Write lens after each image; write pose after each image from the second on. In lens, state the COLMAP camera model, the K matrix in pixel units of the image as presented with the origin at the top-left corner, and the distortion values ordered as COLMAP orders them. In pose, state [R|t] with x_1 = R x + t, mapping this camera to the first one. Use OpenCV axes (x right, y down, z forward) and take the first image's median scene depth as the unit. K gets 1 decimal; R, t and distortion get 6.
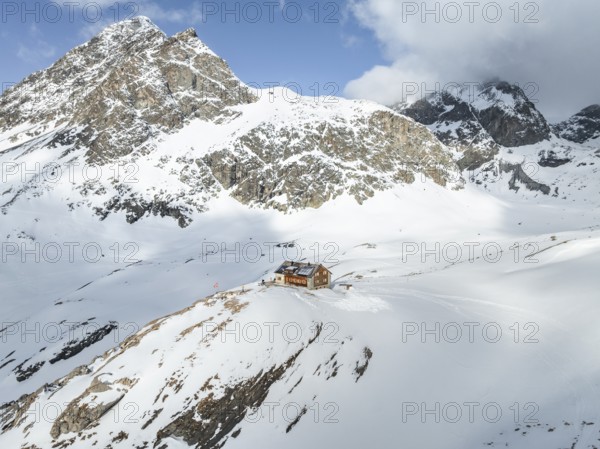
lens RADIAL K [[423.9, 0, 301.0], [0, 423.9, 225.0], [0, 0, 1]] dist [-0.042067, 0.010784]
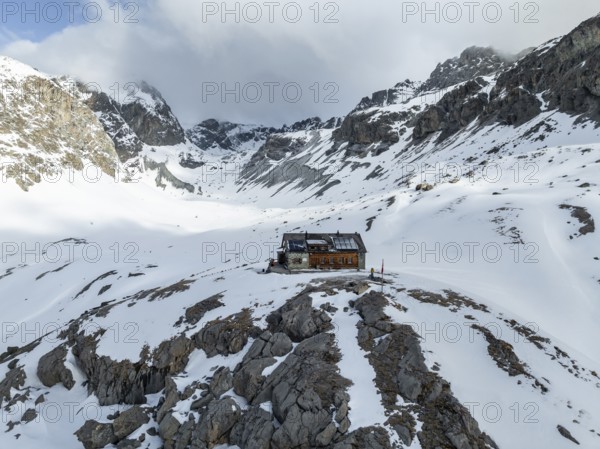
lens RADIAL K [[423.9, 0, 298.3], [0, 423.9, 224.5], [0, 0, 1]] dist [-0.042067, 0.010784]
pose [[0.647628, -0.013382, 0.761839, -0.062031], [0.016697, 0.999855, 0.003369, 0.009295], [-0.761773, 0.010538, 0.647758, 0.078084]]
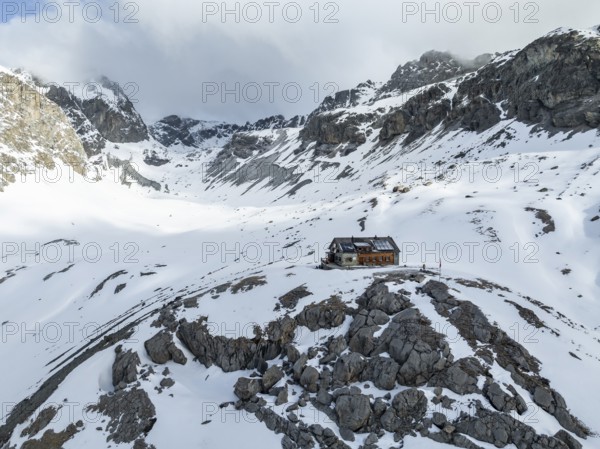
lens RADIAL K [[423.9, 0, 298.1], [0, 423.9, 224.2], [0, 0, 1]] dist [-0.042067, 0.010784]
pose [[0.572026, -0.024553, 0.819868, -0.089640], [0.023714, 0.999629, 0.013391, 0.006500], [-0.819892, 0.011782, 0.572396, 0.081133]]
